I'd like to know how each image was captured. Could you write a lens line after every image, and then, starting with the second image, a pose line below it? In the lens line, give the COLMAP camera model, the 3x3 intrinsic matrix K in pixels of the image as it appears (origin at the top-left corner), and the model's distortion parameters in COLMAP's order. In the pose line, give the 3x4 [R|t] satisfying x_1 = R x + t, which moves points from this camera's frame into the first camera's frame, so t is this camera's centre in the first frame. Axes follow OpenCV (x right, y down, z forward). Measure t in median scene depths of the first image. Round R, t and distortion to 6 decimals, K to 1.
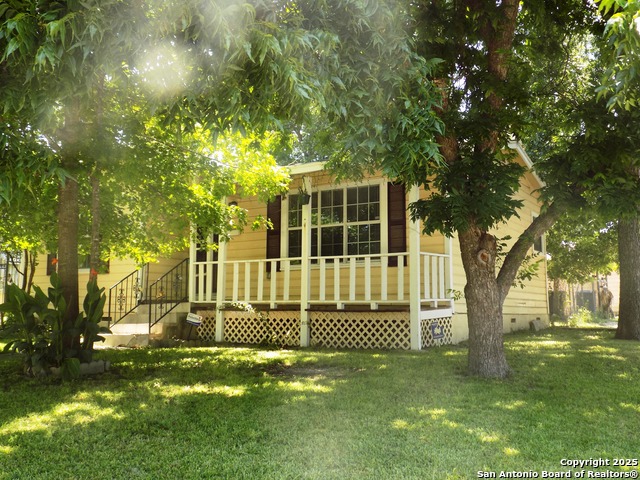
lens RADIAL K [[631.1, 0, 320.0], [0, 631.1, 240.0], [0, 0, 1]] dist [0.008196, -0.005020]
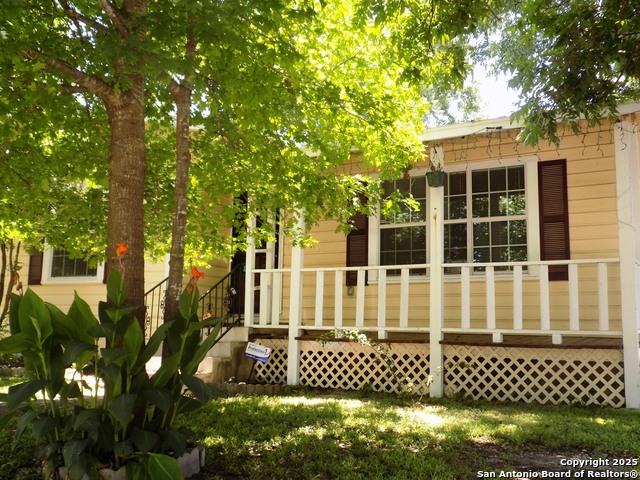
lens RADIAL K [[631.1, 0, 320.0], [0, 631.1, 240.0], [0, 0, 1]] dist [0.008196, -0.005020]
pose [[0.997357, 0.023968, 0.068583, -0.186250], [-0.021844, 0.999263, -0.031557, 0.024735], [-0.069289, 0.029975, 0.997146, 0.316148]]
